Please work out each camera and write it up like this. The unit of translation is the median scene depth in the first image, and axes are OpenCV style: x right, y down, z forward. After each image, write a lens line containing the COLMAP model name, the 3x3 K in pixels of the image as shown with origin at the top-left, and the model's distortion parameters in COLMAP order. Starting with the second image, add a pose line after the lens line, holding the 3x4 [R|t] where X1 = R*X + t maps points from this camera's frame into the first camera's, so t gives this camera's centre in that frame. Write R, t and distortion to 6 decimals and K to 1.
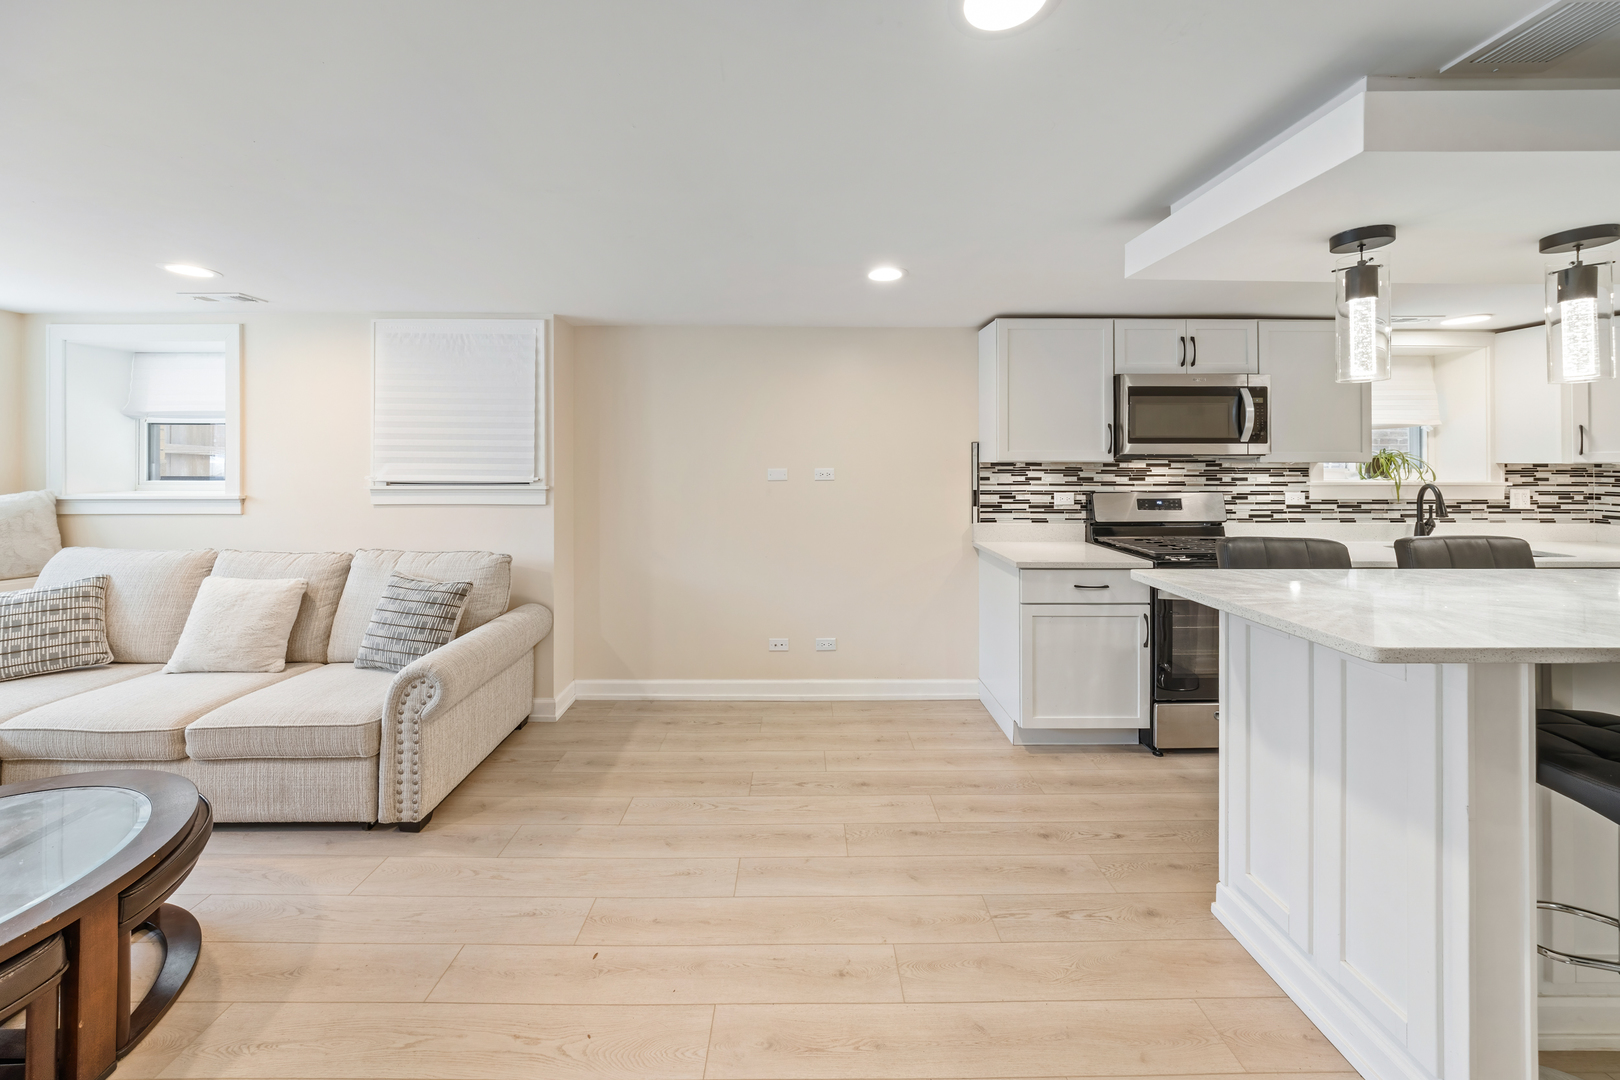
lens RADIAL K [[561.4, 0, 801.1], [0, 561.4, 463.6], [0, 0, 1]] dist [-0.004765, -0.000733]
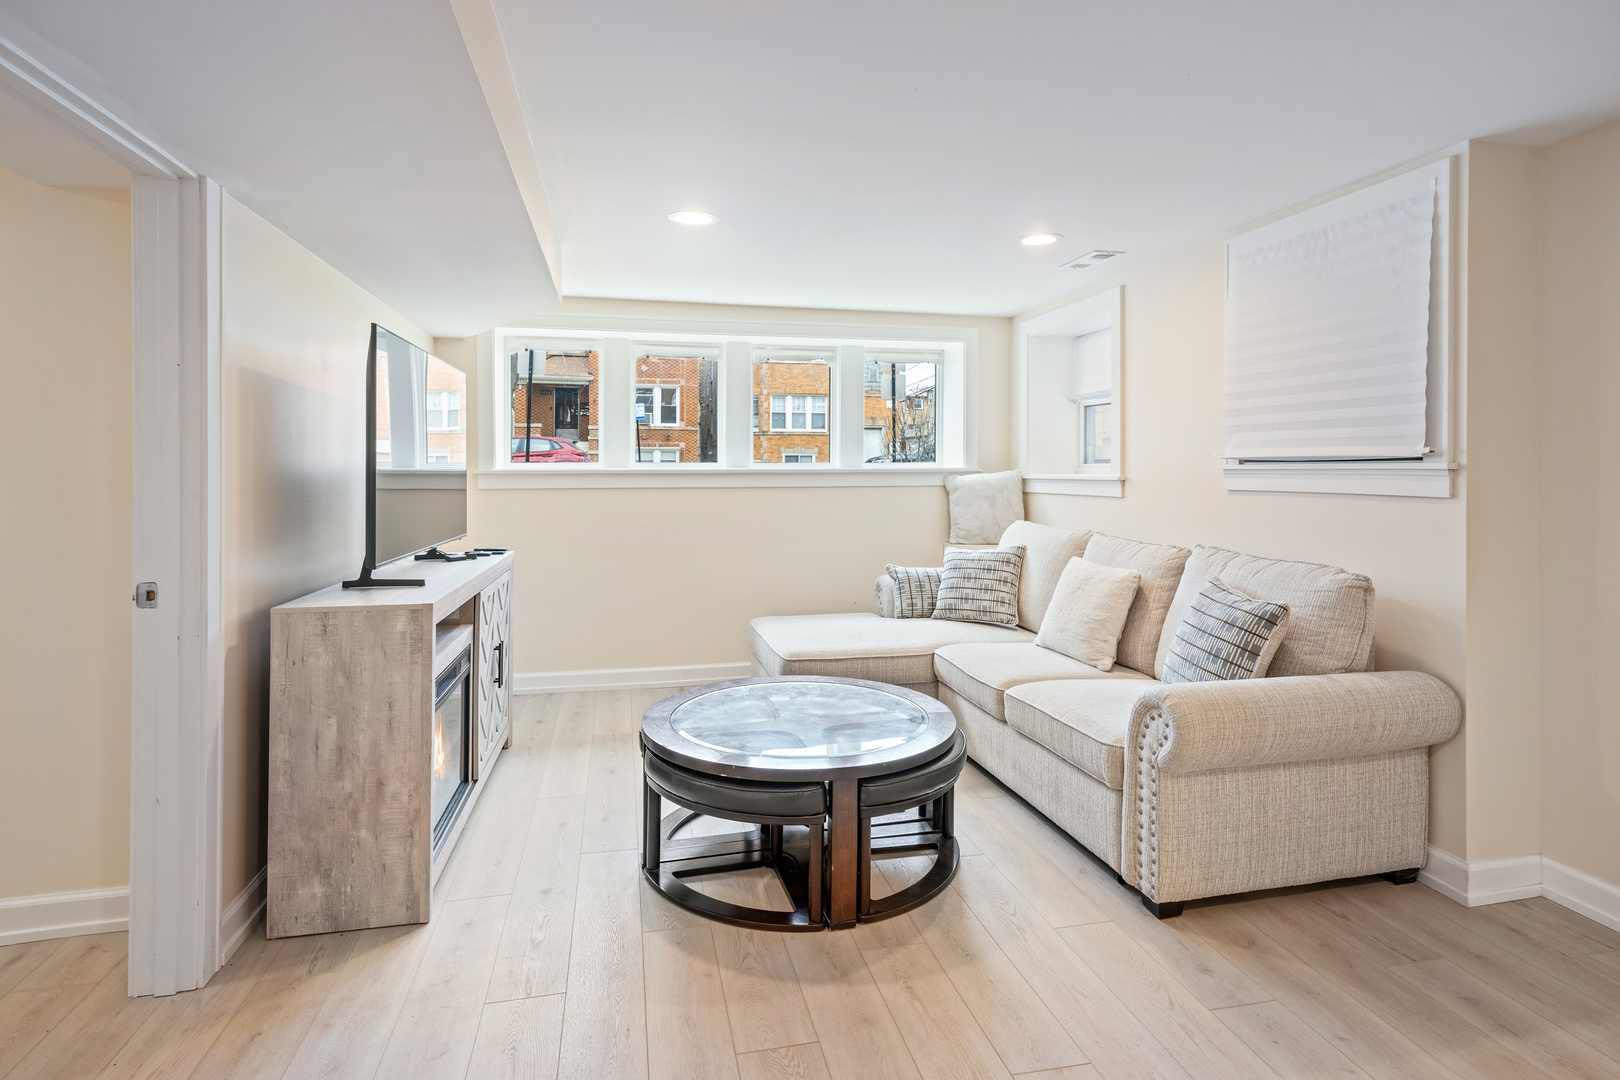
lens RADIAL K [[835.2, 0, 807.8], [0, 835.2, 473.5], [0, 0, 1]] dist [0.010656, -0.000310]
pose [[0.213852, 0.005042, -0.976853, 0.206880], [-0.003374, 0.999985, 0.004422, 0.048396], [0.976860, 0.002350, 0.213866, 0.217062]]
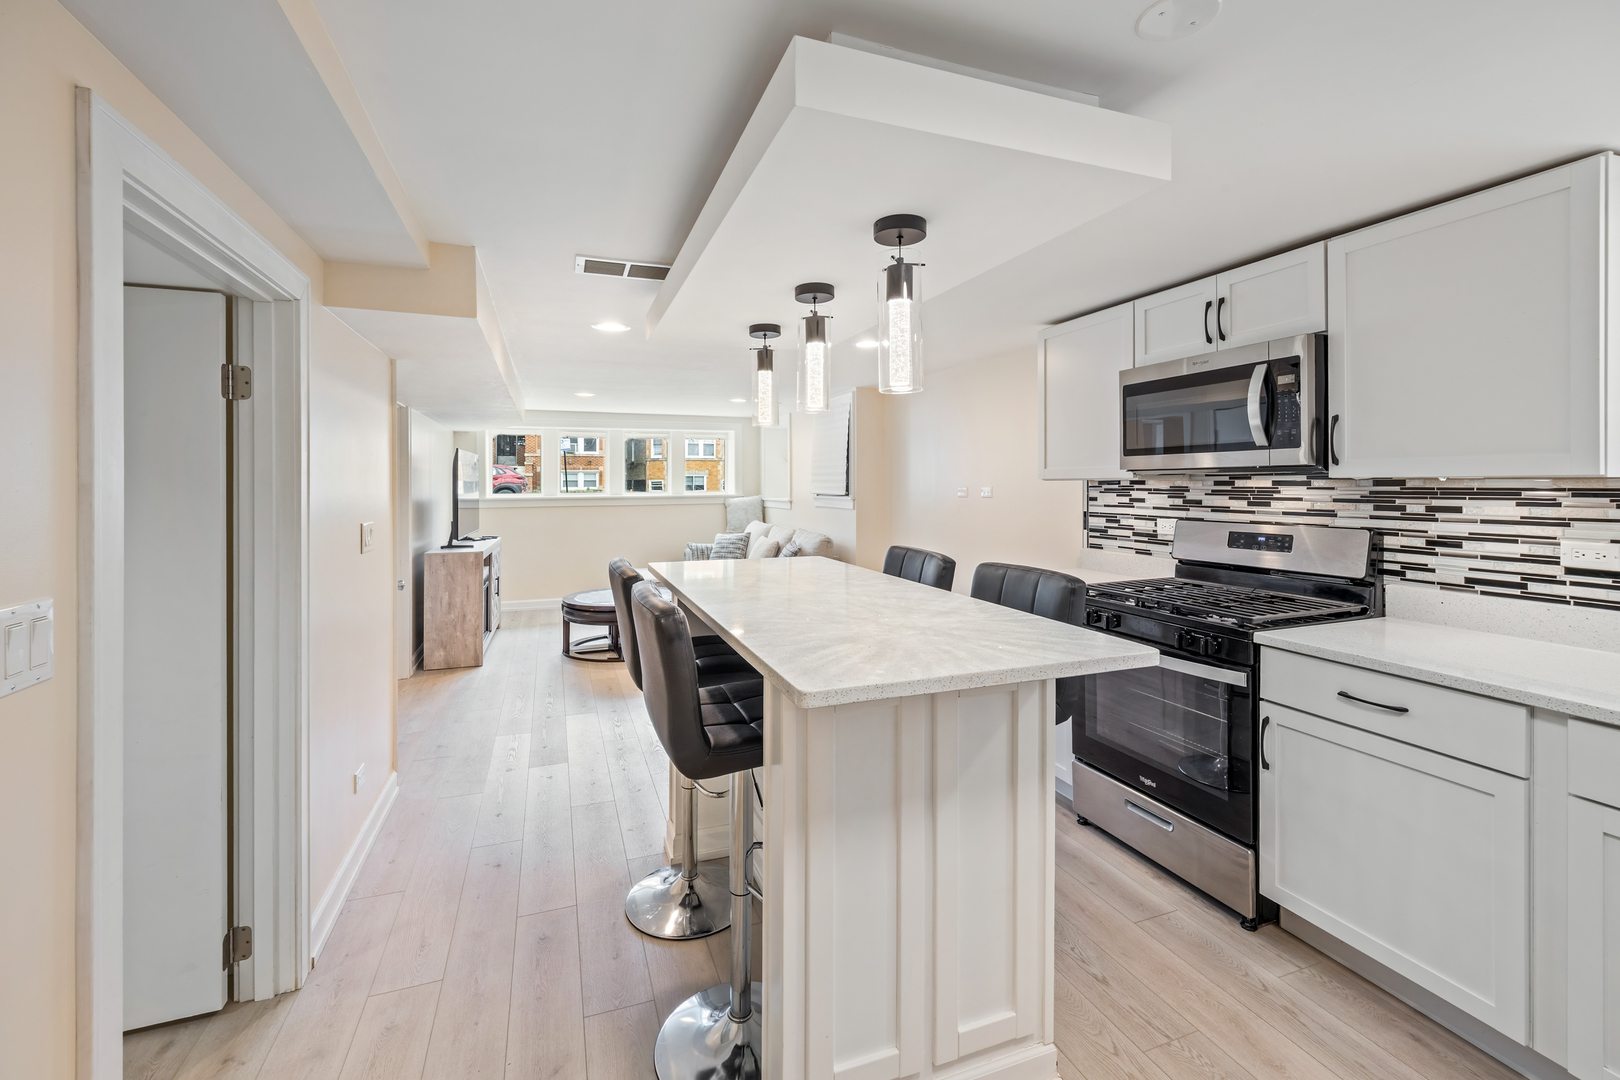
lens RADIAL K [[690.5, 0, 801.3], [0, 690.5, 483.6], [0, 0, 1]] dist [0.012544, -0.003698]
pose [[0.336088, -0.001973, -0.941829, 1.311167], [0.001154, 0.999998, -0.001683, 0.004128], [0.941830, -0.000521, 0.336090, 0.215419]]
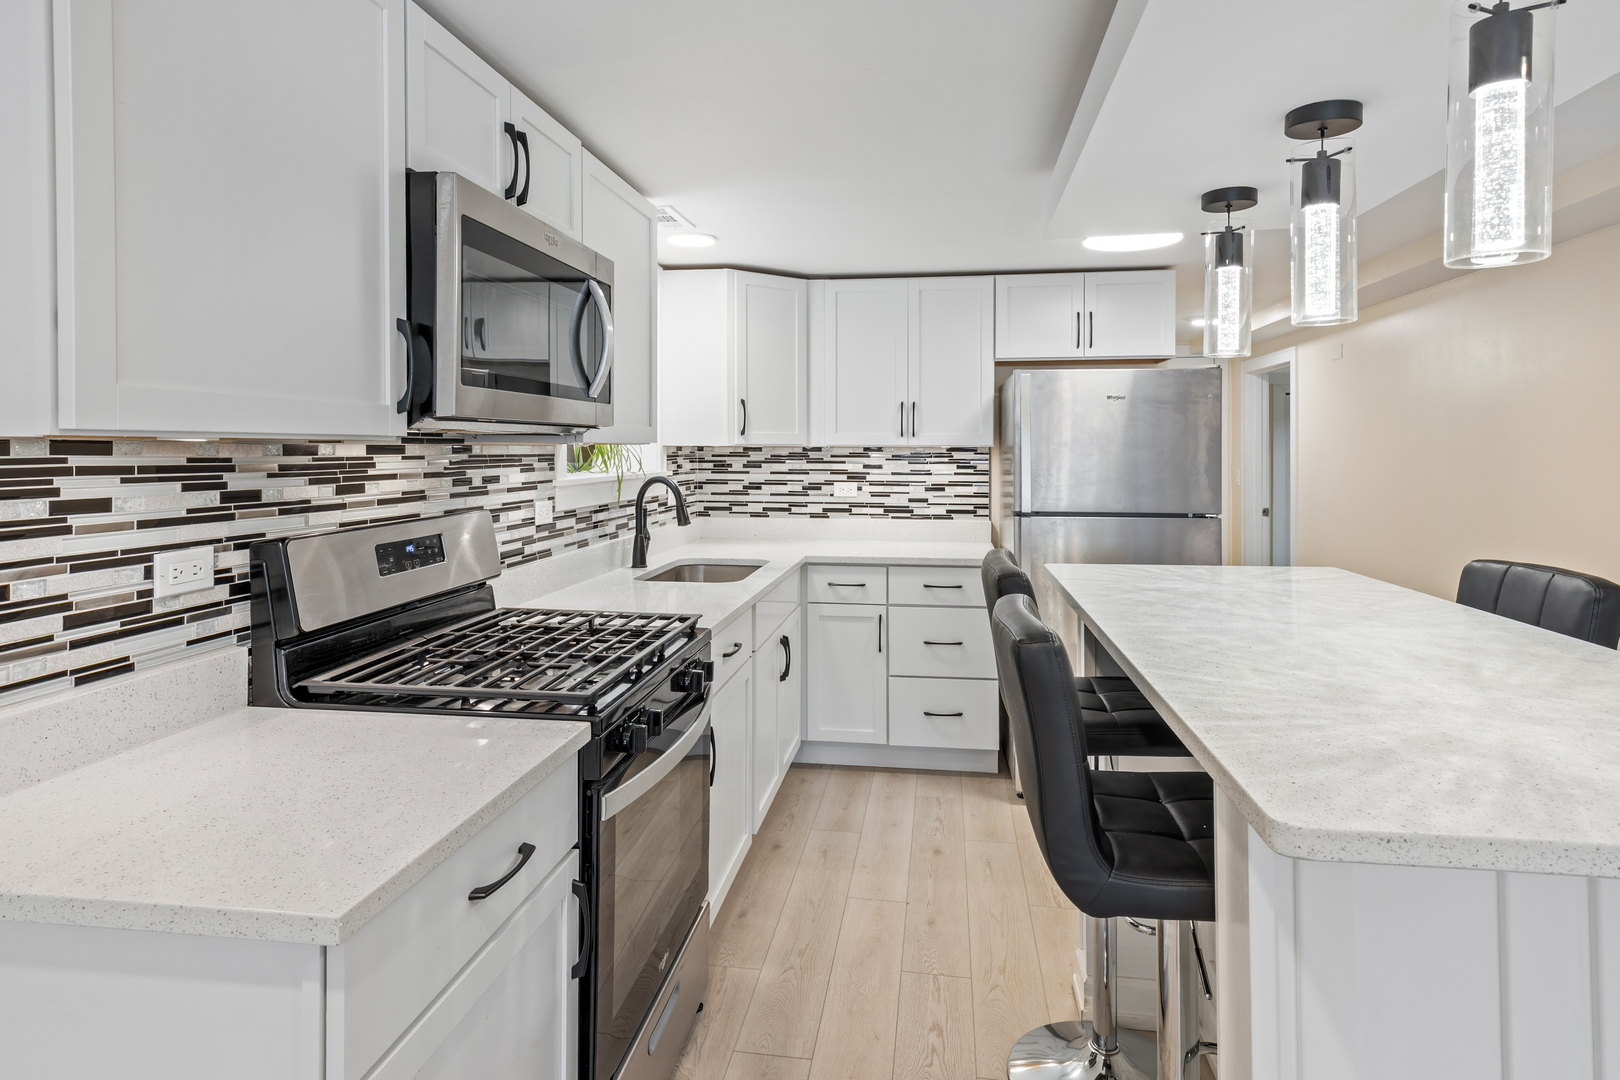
lens RADIAL K [[927.6, 0, 799.7], [0, 927.6, 452.4], [0, 0, 1]] dist [0.018480, -0.000113]
pose [[0.155322, -0.005769, 0.987847, 0.062154], [0.005489, 0.999973, 0.004976, 0.003047], [-0.987849, 0.004649, 0.155349, 0.680527]]
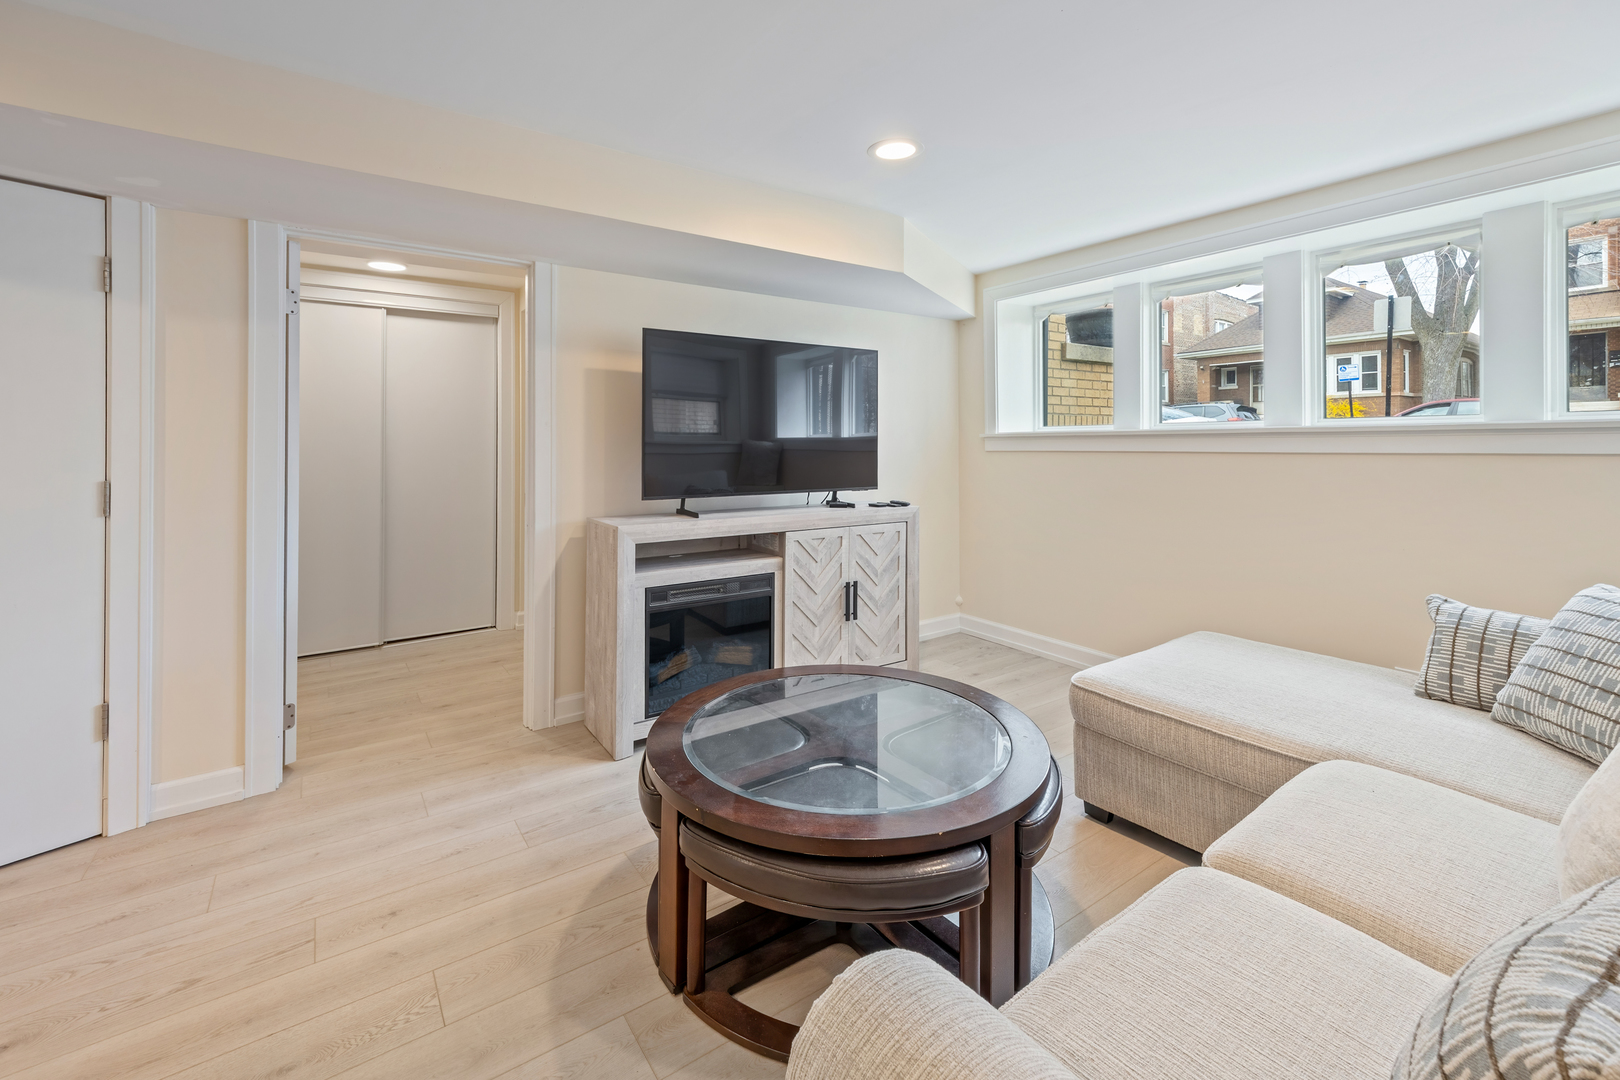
lens RADIAL K [[690.5, 0, 802.8], [0, 690.5, 442.9], [0, 0, 1]] dist [0.012544, -0.003698]
pose [[-0.824563, 0.003750, -0.565758, -0.320135], [0.001955, 0.999991, 0.003780, 0.064153], [0.565767, 0.002011, -0.824562, 0.886920]]
